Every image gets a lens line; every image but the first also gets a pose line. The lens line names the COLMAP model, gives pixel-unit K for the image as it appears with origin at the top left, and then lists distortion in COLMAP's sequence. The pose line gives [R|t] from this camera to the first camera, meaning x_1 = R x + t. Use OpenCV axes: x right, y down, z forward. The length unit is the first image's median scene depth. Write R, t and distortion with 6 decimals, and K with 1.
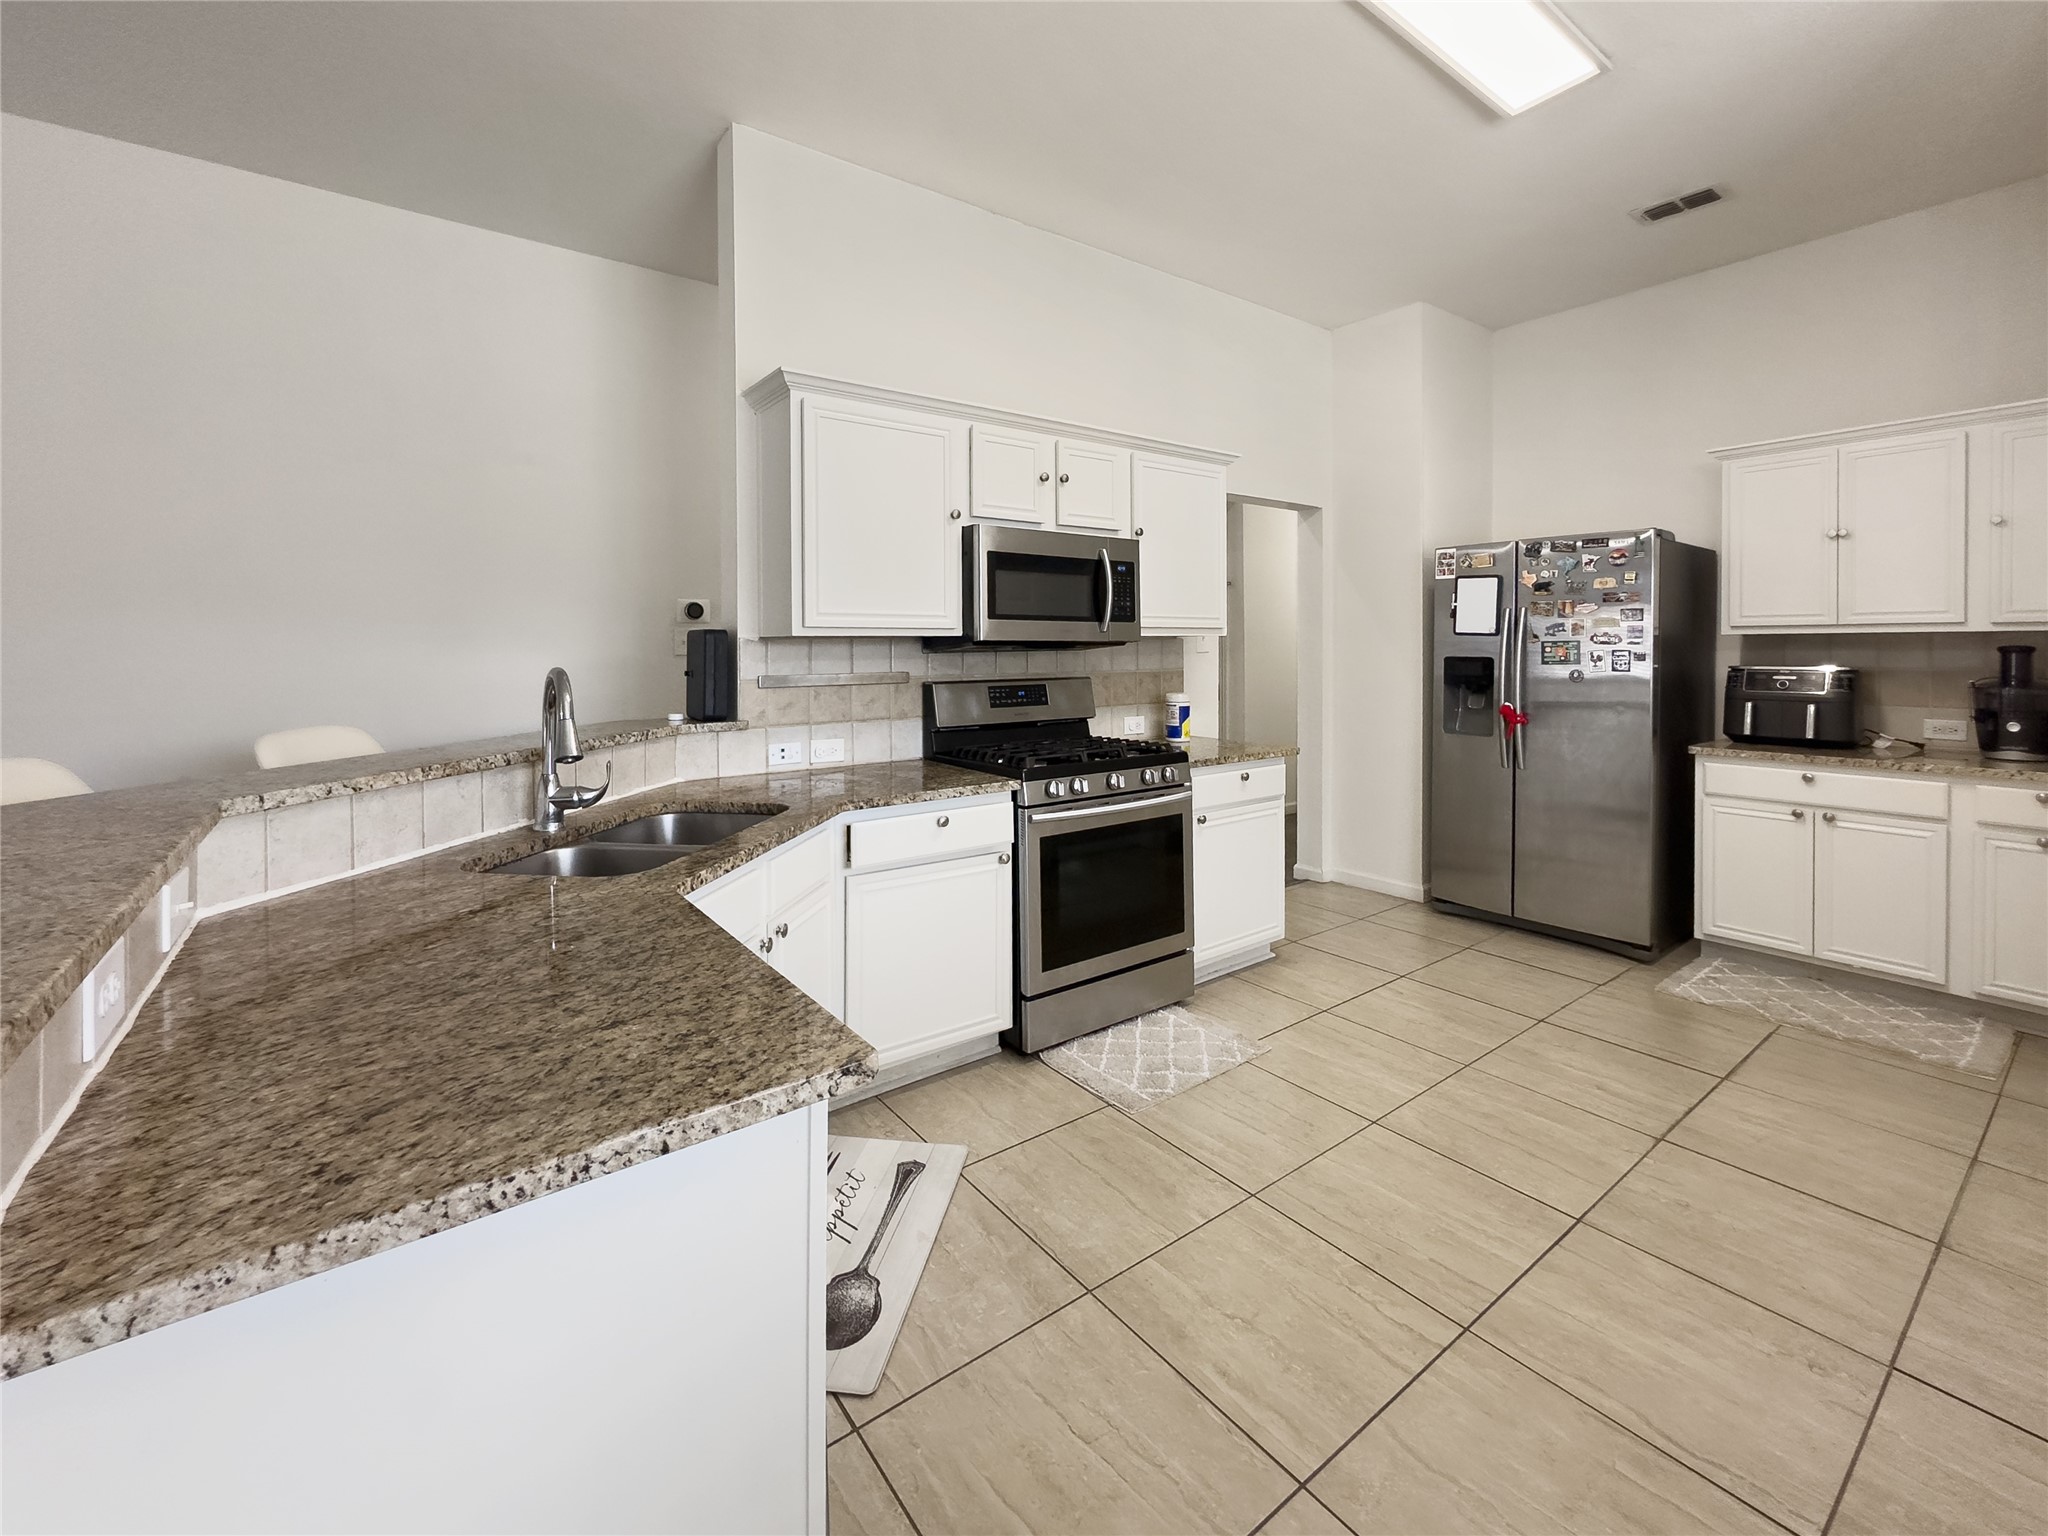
lens RADIAL K [[882.0, 0, 1026.8], [0, 882.0, 657.9], [0, 0, 1]] dist [-0.002162, 0.000057]
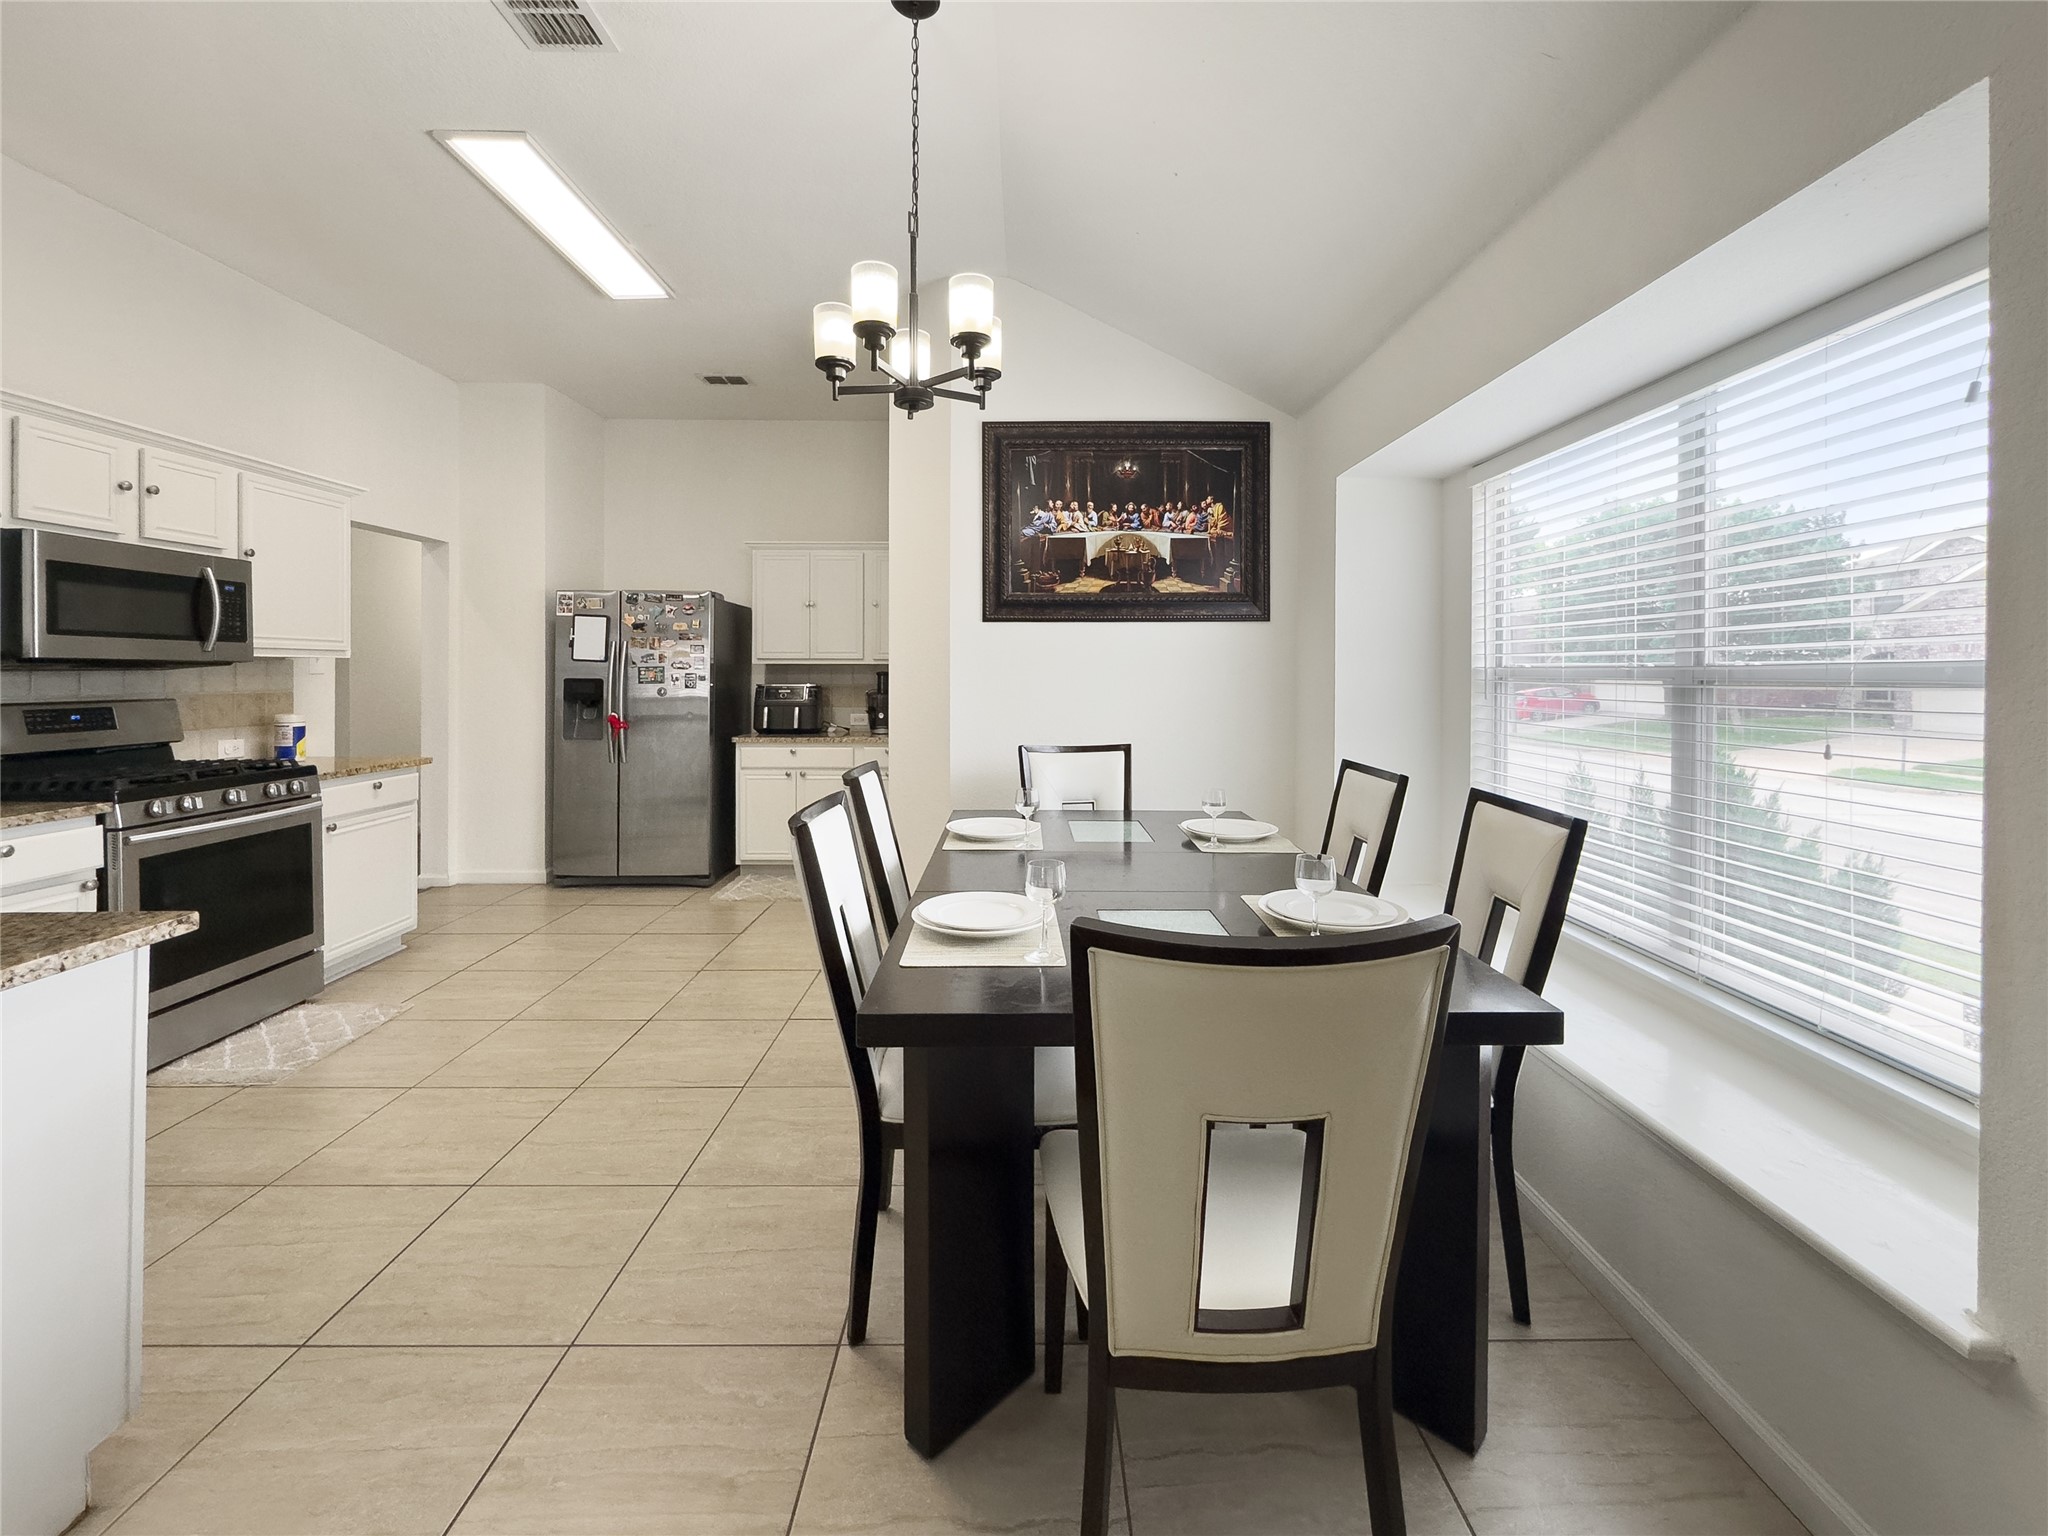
lens RADIAL K [[844.9, 0, 1031.3], [0, 844.9, 676.0], [0, 0, 1]] dist [-0.000749, 0.000113]
pose [[0.584617, 0.002987, 0.811304, -0.140317], [0.004529, 0.999966, -0.006945, 0.008806], [-0.811297, 0.007735, 0.584583, -0.301490]]
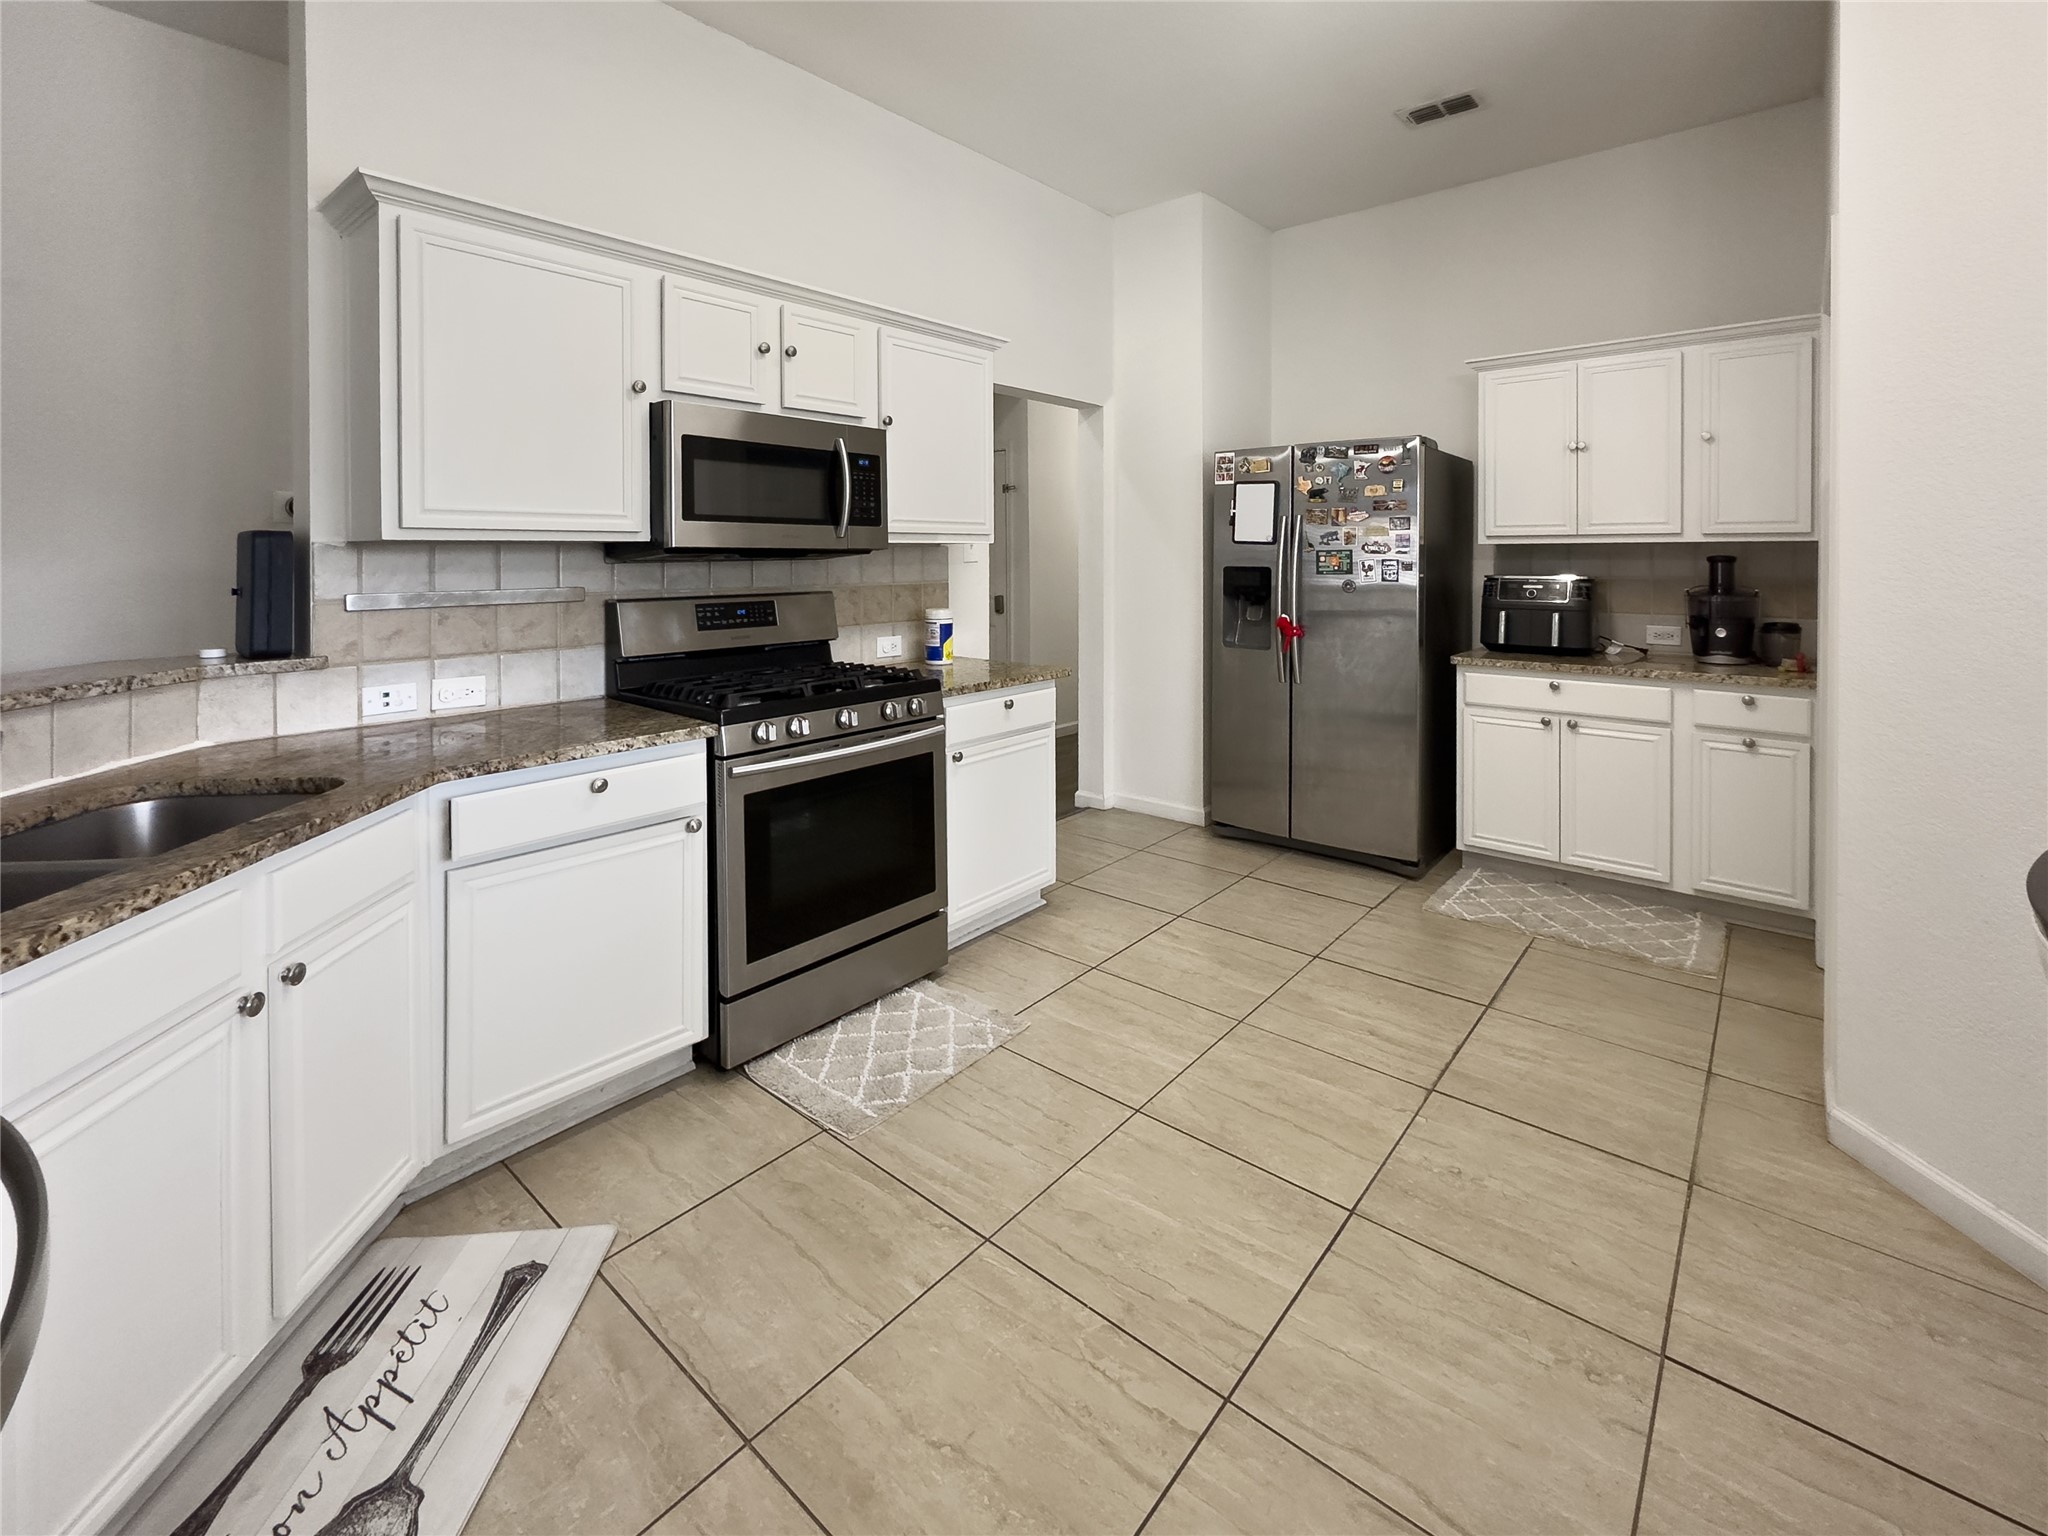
lens RADIAL K [[924.6, 0, 1035.4], [0, 924.6, 561.8], [0, 0, 1]] dist [-0.000679, 0.000152]
pose [[0.973917, -0.000021, 0.226902, 0.068265], [0.001282, 0.999985, -0.005408, -0.001688], [-0.226899, 0.005558, 0.973902, 0.105371]]
